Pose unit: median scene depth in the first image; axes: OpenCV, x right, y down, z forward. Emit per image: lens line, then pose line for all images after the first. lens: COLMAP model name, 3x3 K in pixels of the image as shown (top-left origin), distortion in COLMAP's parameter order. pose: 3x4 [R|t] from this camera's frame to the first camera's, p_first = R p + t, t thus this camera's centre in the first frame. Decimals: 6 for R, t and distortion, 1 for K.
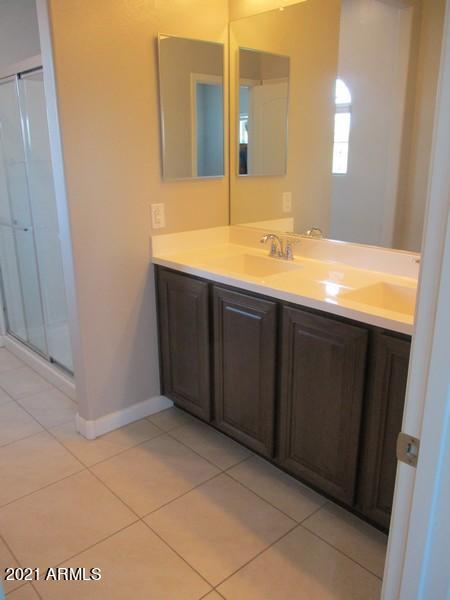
lens RADIAL K [[498.9, 0, 226.7], [0, 498.9, 299.6], [0, 0, 1]] dist [-0.012445, -0.012721]
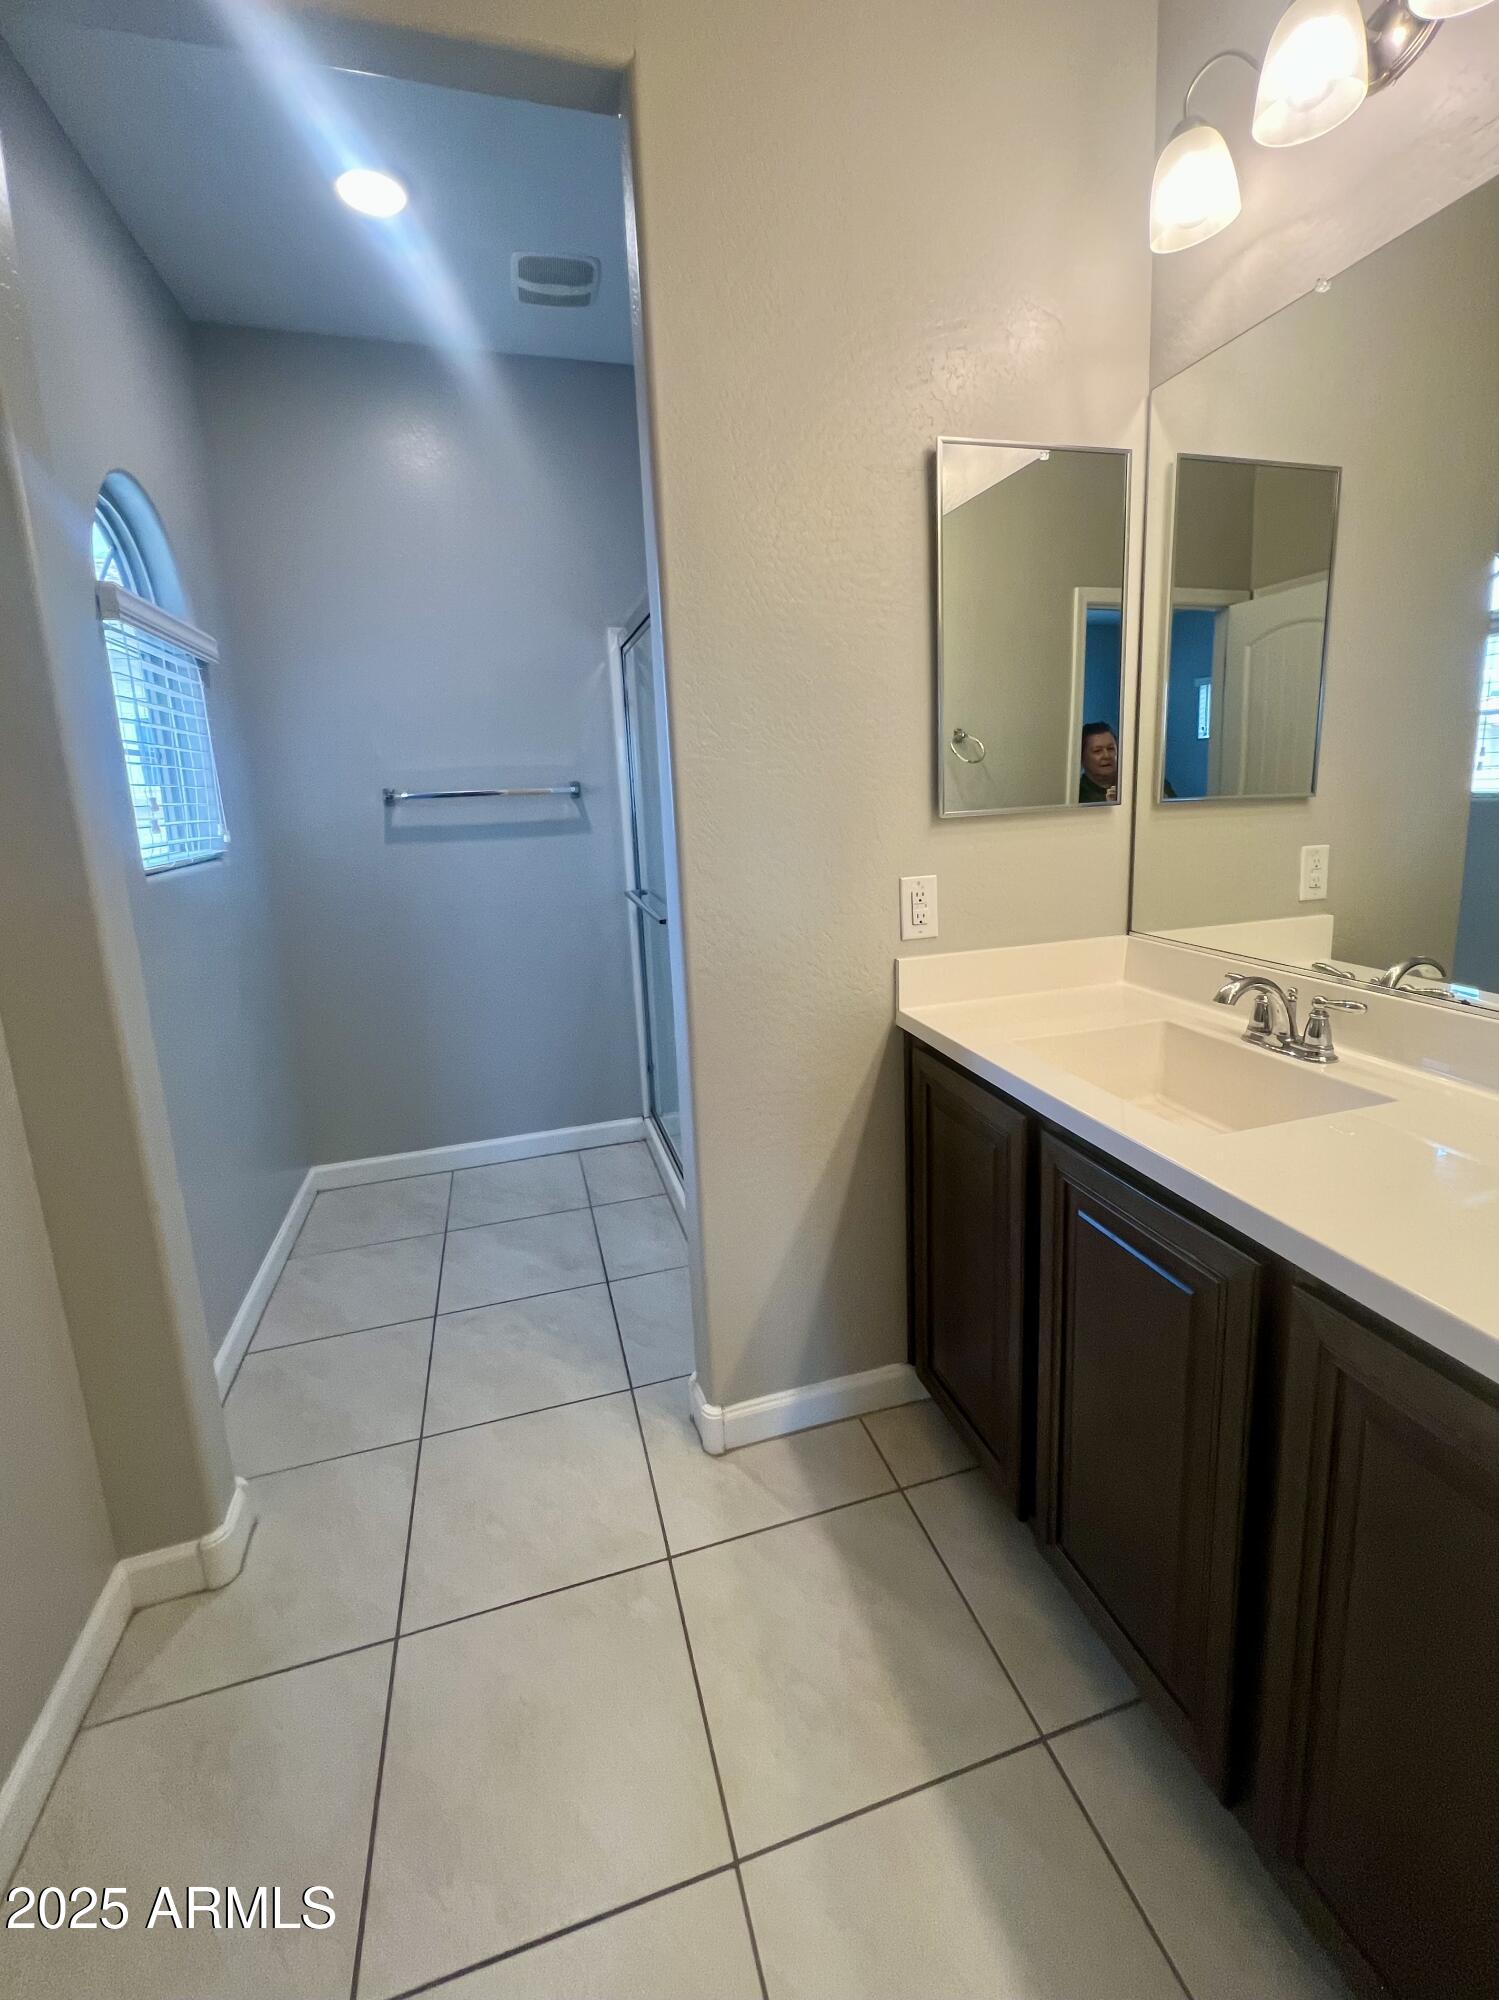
lens RADIAL K [[808.5, 0, 771.1], [0, 808.5, 931.8], [0, 0, 1]] dist [-0.005599, 0.000419]
pose [[0.894849, 0.047251, -0.443860, 0.038340], [-0.091010, 0.992807, -0.077793, -0.088739], [0.436992, 0.110009, 0.892713, 0.390030]]
